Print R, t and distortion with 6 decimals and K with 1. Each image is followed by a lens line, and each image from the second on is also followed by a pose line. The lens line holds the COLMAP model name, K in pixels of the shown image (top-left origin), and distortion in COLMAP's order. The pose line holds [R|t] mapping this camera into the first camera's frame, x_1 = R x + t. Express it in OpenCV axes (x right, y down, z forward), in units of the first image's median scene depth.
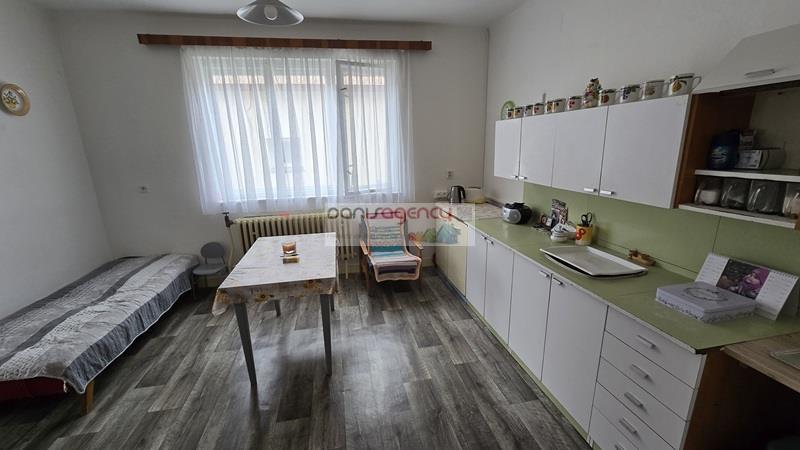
lens RADIAL K [[324.8, 0, 397.6], [0, 324.8, 234.9], [0, 0, 1]] dist [-0.048949, -0.000132]
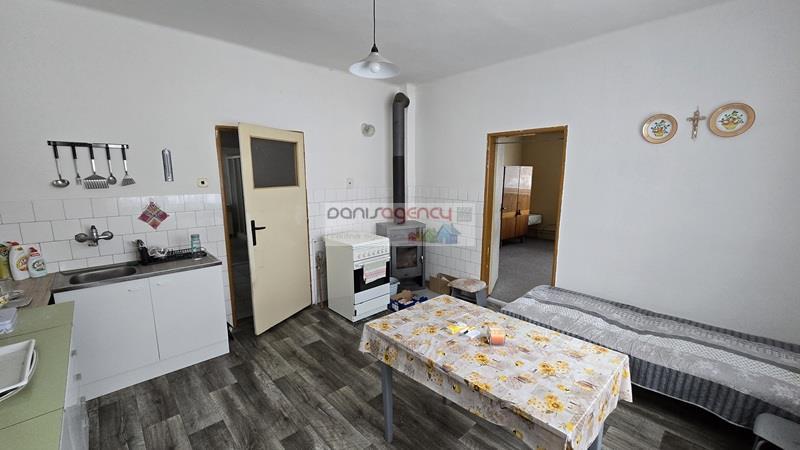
lens RADIAL K [[323.9, 0, 397.6], [0, 323.9, 227.6], [0, 0, 1]] dist [-0.001821, -0.000047]
pose [[-0.851976, 0.120690, -0.509481, 0.511377], [-0.113404, 0.907435, 0.404600, -0.515709], [0.511152, 0.402487, -0.759426, 1.679480]]
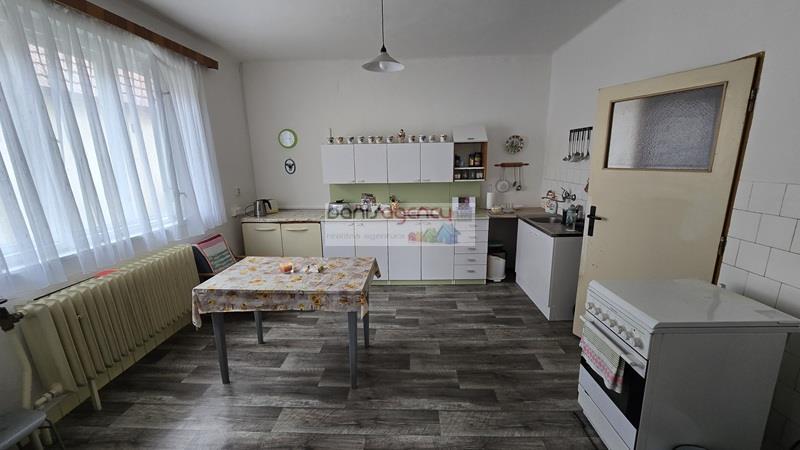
lens RADIAL K [[323.9, 0, 397.6], [0, 323.9, 227.6], [0, 0, 1]] dist [-0.001821, -0.000047]
pose [[0.228097, -0.183585, 0.956174, -1.242060], [0.273055, 0.954713, 0.118167, -0.102247], [-0.934565, 0.234135, 0.267896, 0.462797]]
